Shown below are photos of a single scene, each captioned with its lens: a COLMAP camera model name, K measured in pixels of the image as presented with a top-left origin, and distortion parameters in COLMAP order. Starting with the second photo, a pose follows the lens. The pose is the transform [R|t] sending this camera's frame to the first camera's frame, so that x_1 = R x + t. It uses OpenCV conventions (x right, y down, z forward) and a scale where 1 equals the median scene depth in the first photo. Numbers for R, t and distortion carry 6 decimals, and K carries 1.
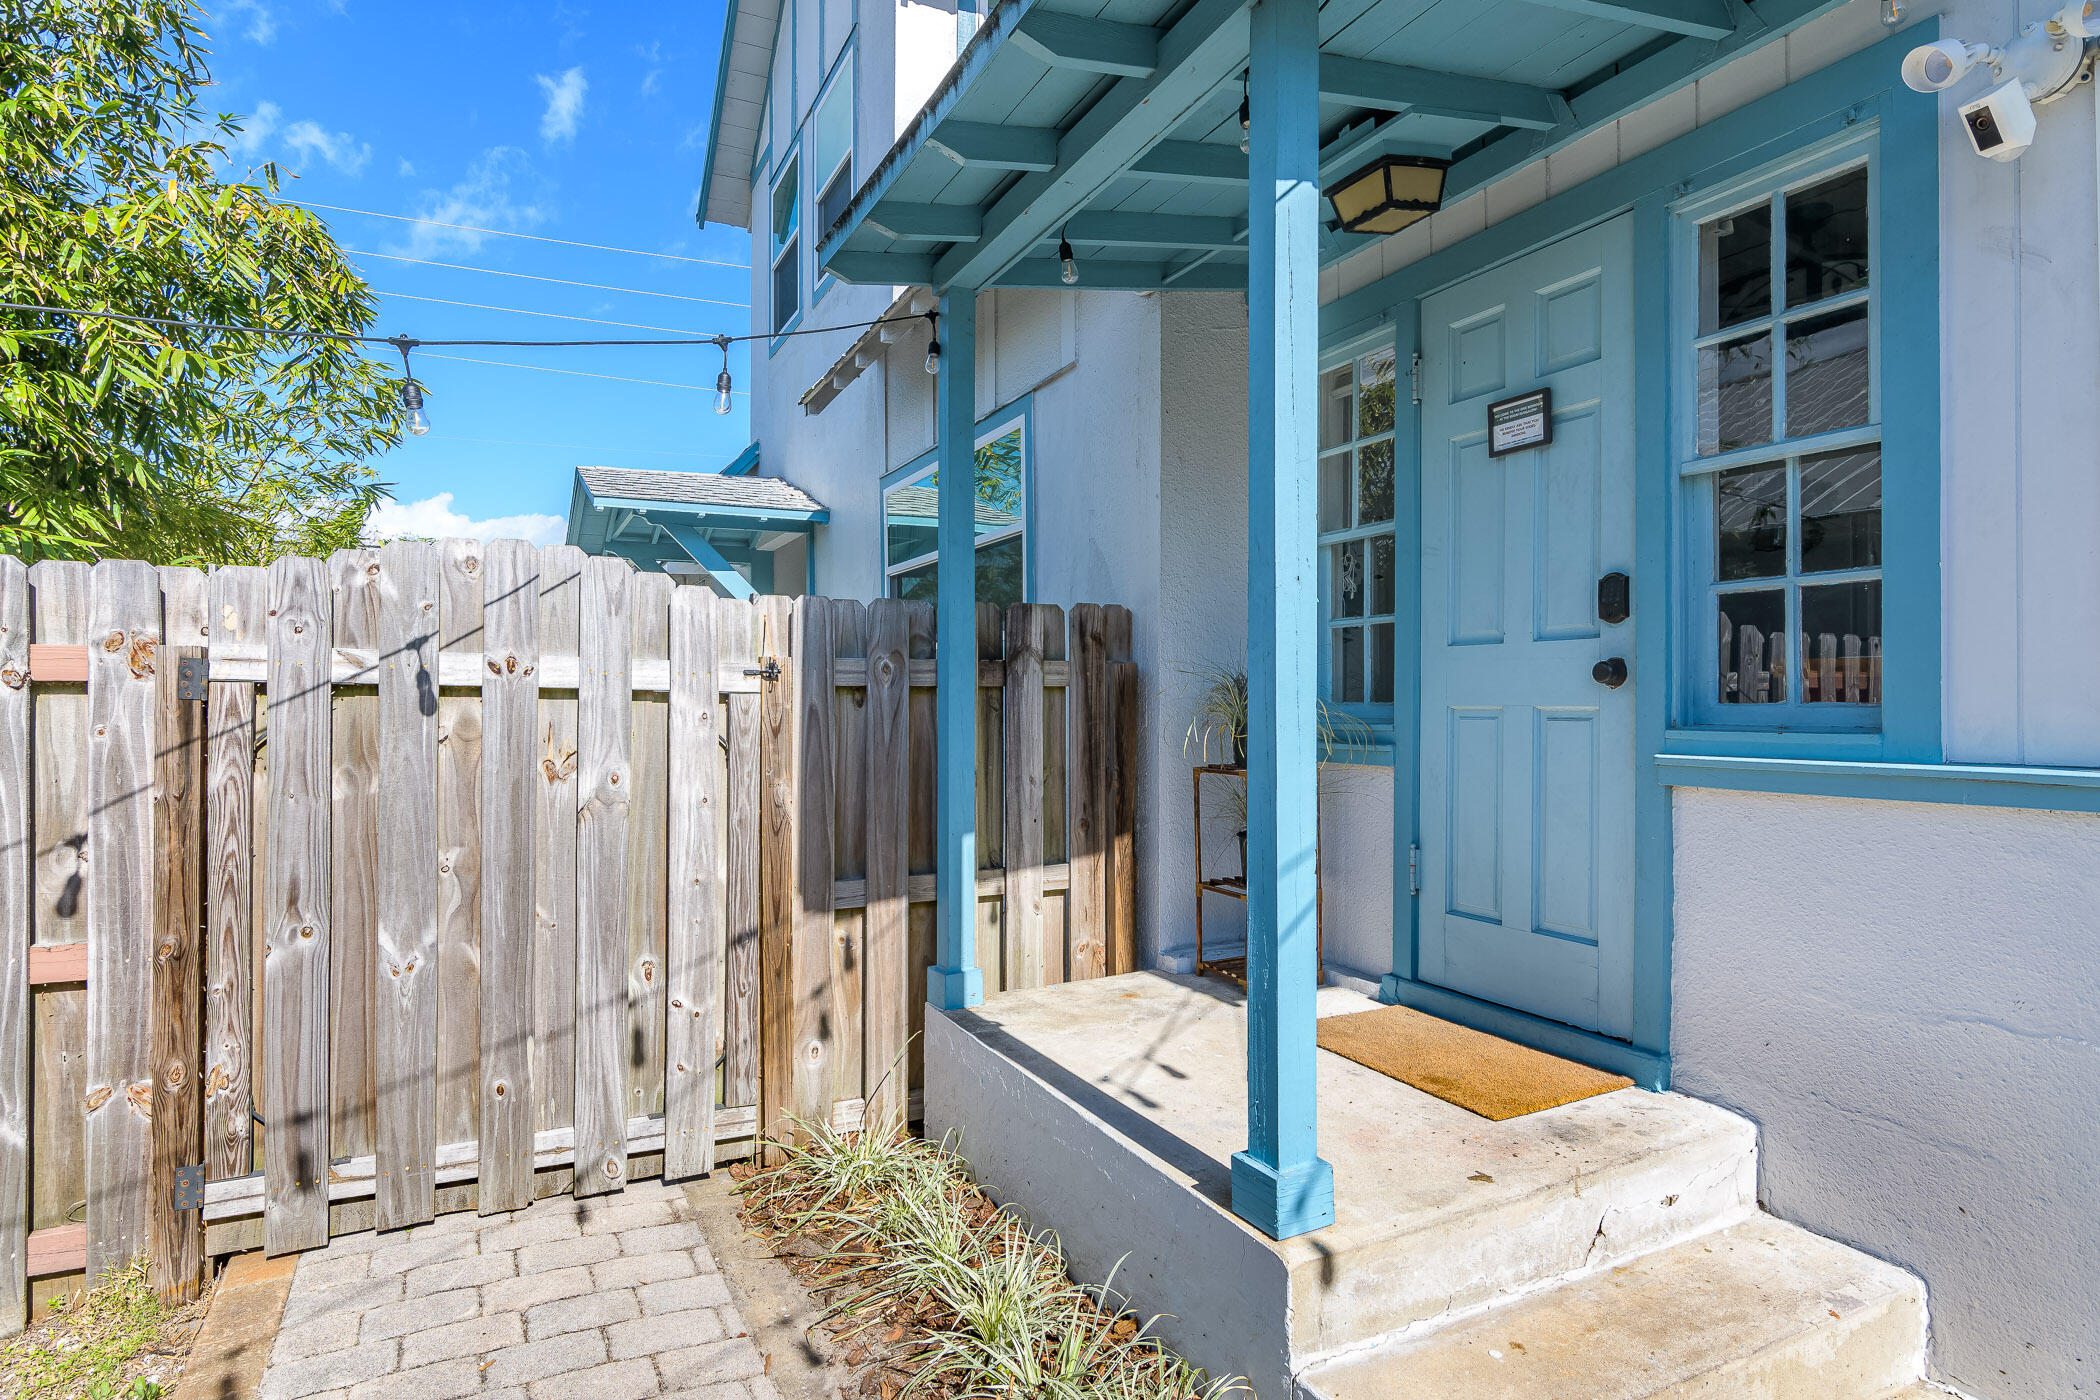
lens RADIAL K [[1150.0, 0, 1045.8], [0, 1150.0, 701.3], [0, 0, 1]] dist [-0.011373, 0.002597]
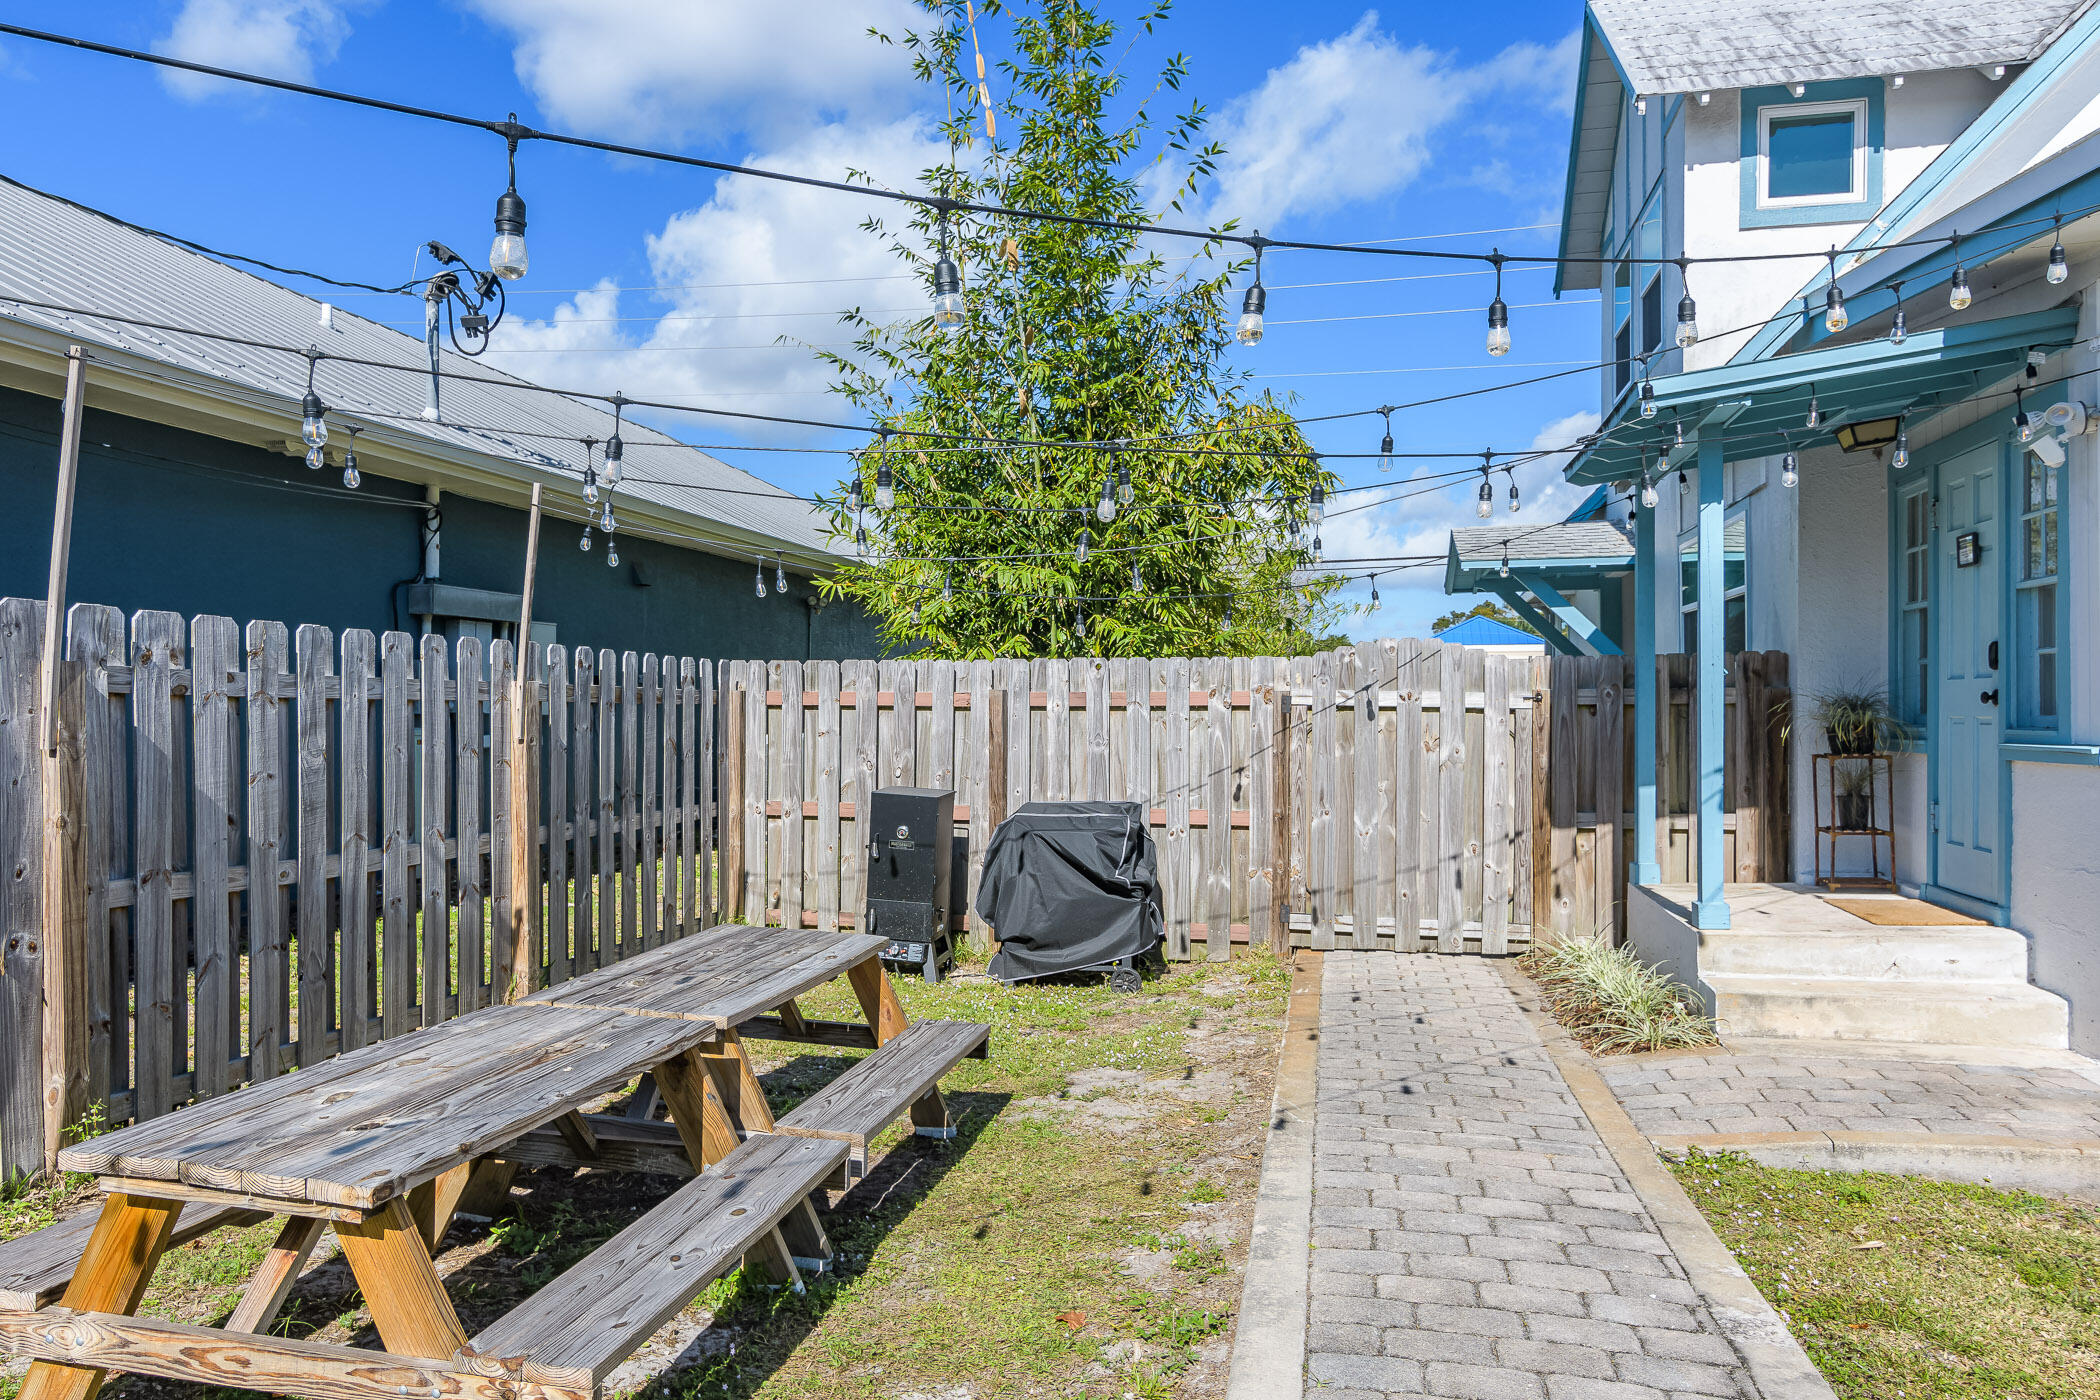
lens RADIAL K [[1420.9, 0, 1045.6], [0, 1420.9, 706.8], [0, 0, 1]] dist [0.001514, 0.001934]
pose [[0.778380, -0.002138, -0.627790, 0.666112], [0.001371, 0.999998, -0.001705, -0.008393], [0.627792, 0.000466, 0.778381, -1.480930]]
